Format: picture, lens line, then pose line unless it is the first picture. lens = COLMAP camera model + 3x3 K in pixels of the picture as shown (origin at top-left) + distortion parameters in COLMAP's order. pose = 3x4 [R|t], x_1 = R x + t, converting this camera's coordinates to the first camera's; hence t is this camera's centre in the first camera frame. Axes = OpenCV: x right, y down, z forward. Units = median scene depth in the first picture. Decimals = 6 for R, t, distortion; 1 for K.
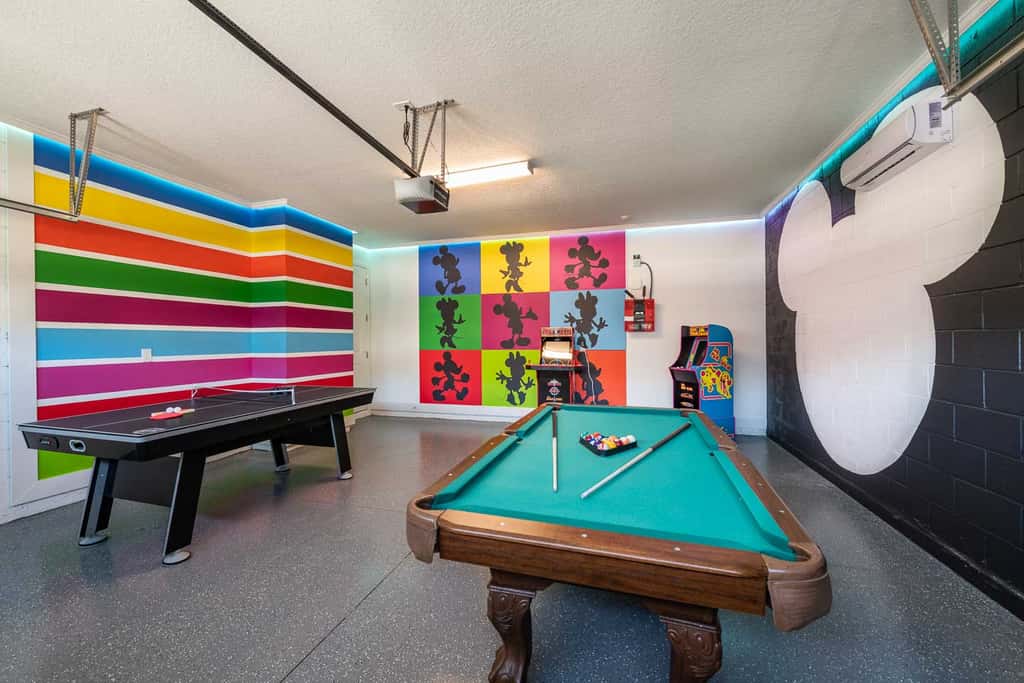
lens RADIAL K [[403.8, 0, 511.5], [0, 403.8, 340.1], [0, 0, 1]] dist [0.001550, -0.000376]
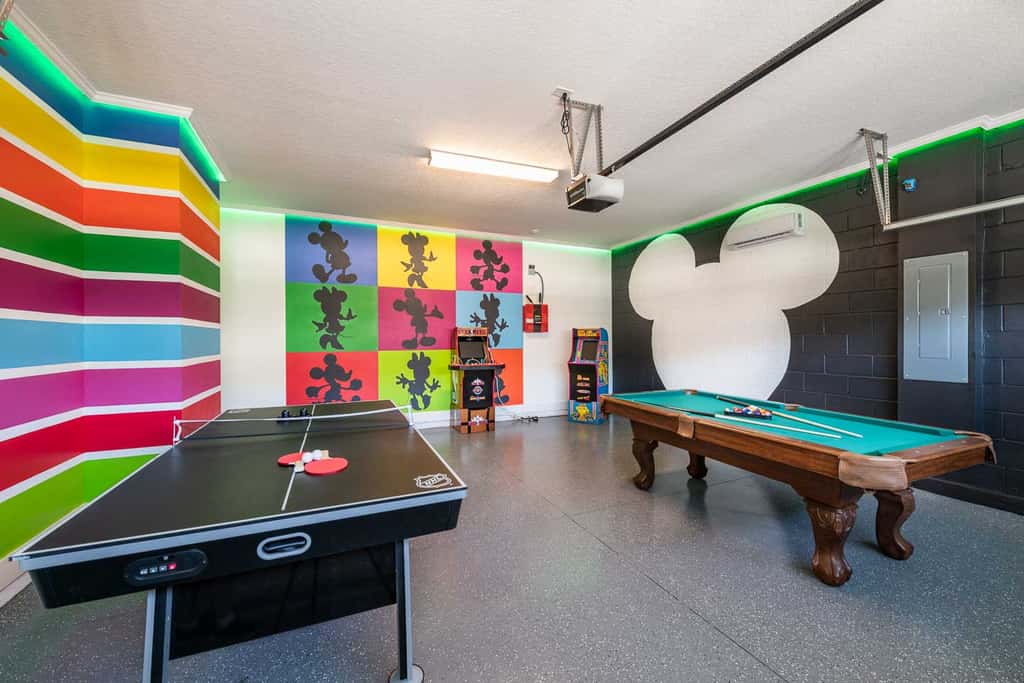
lens RADIAL K [[403.8, 0, 512.7], [0, 403.8, 340.4], [0, 0, 1]] dist [0.001550, -0.000376]
pose [[0.754042, -0.000690, 0.656826, -0.445651], [-0.002020, 0.999992, 0.003370, -0.001737], [-0.656823, -0.003868, 0.754035, 0.165769]]
